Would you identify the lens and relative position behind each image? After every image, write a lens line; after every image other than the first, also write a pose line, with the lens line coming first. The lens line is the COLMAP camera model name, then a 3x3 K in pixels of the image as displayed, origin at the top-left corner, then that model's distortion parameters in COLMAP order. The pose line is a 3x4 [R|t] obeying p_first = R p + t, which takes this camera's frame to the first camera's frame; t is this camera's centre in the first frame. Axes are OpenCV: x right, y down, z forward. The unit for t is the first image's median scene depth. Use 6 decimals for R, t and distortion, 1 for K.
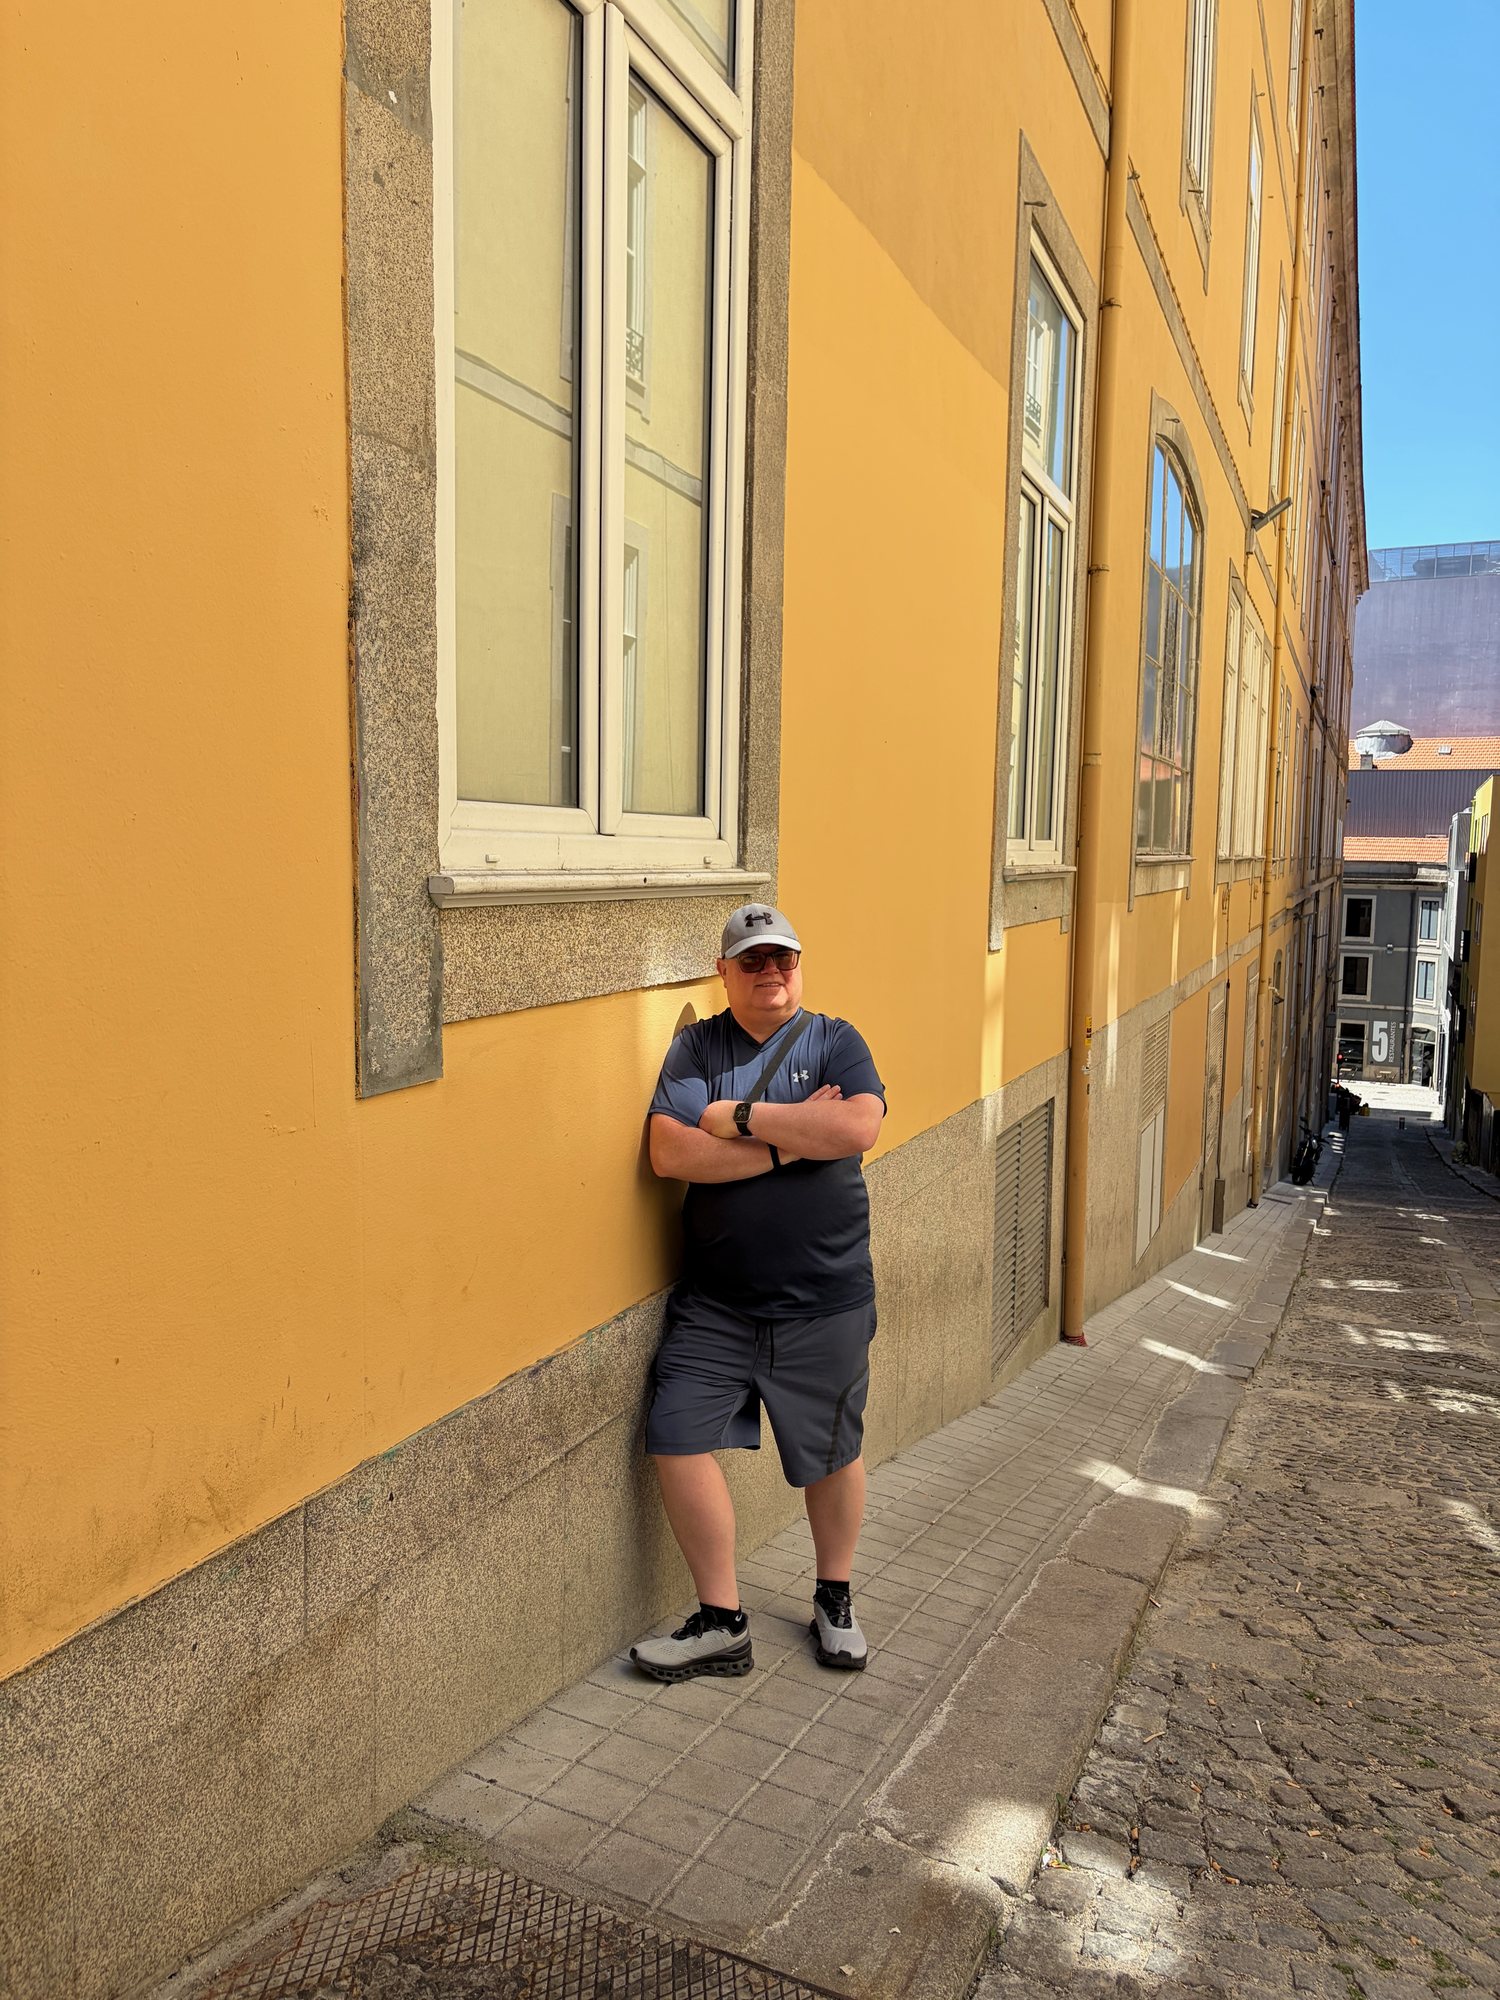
lens RADIAL K [[1440.1, 0, 753.4], [0, 1440.1, 981.6], [0, 0, 1]] dist [0.042757, -0.034284]
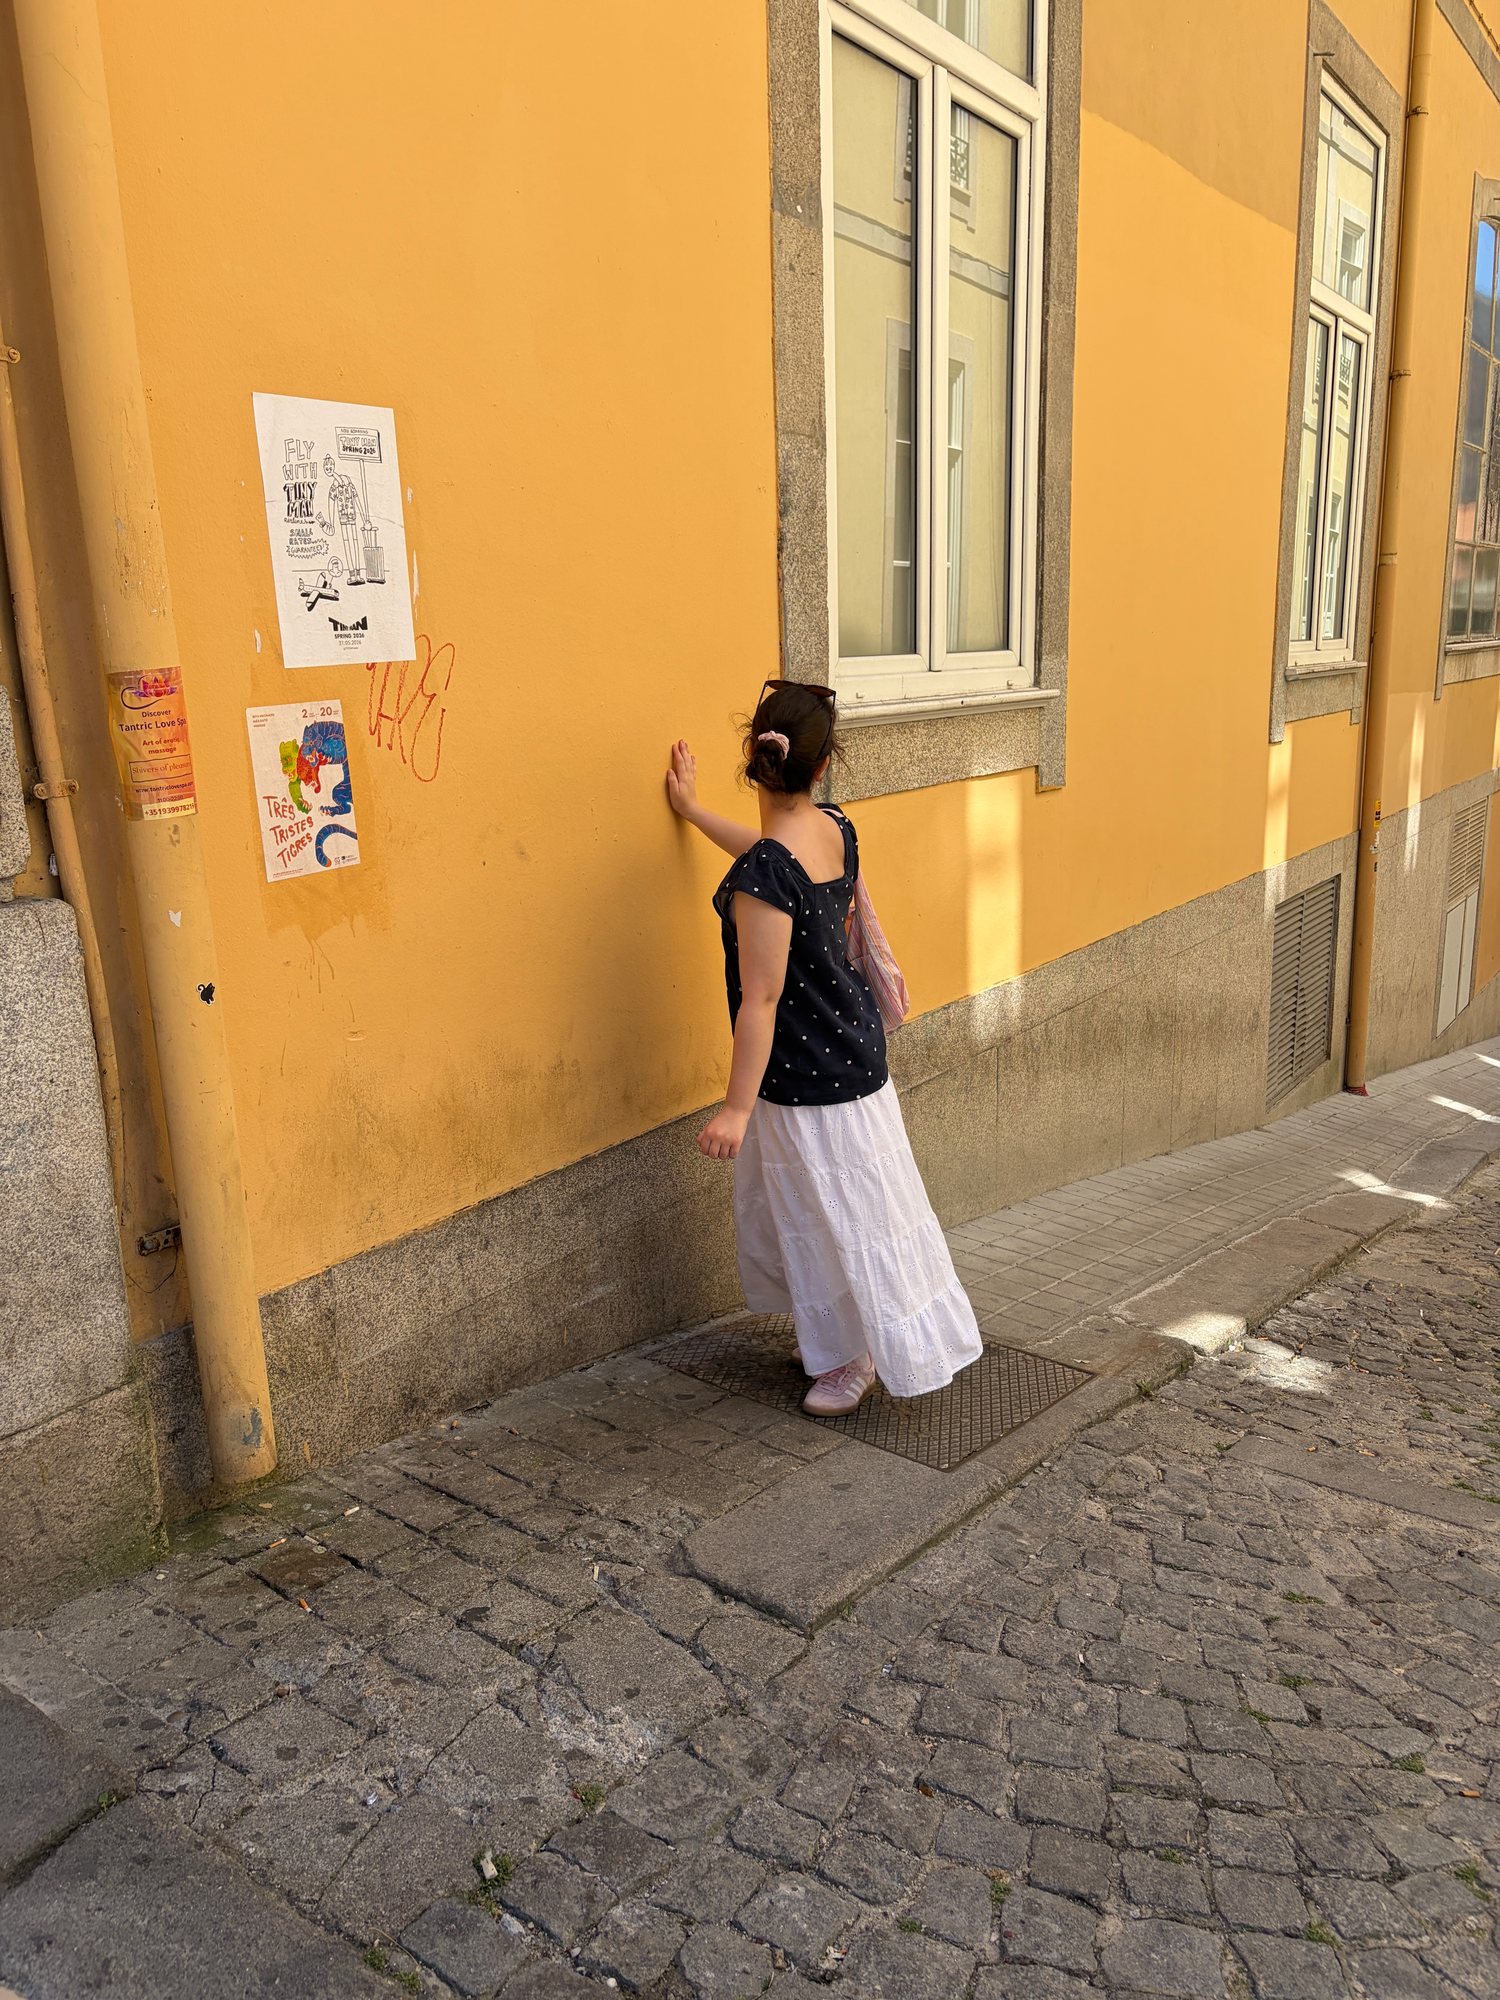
lens RADIAL K [[1440.1, 0, 746.5], [0, 1440.1, 972.5], [0, 0, 1]] dist [0.042757, -0.034284]
pose [[0.973525, 0.006005, -0.228500, 0.033528], [0.023421, 0.991772, 0.125853, 0.007535], [0.227376, -0.127873, 0.965375, -0.347950]]
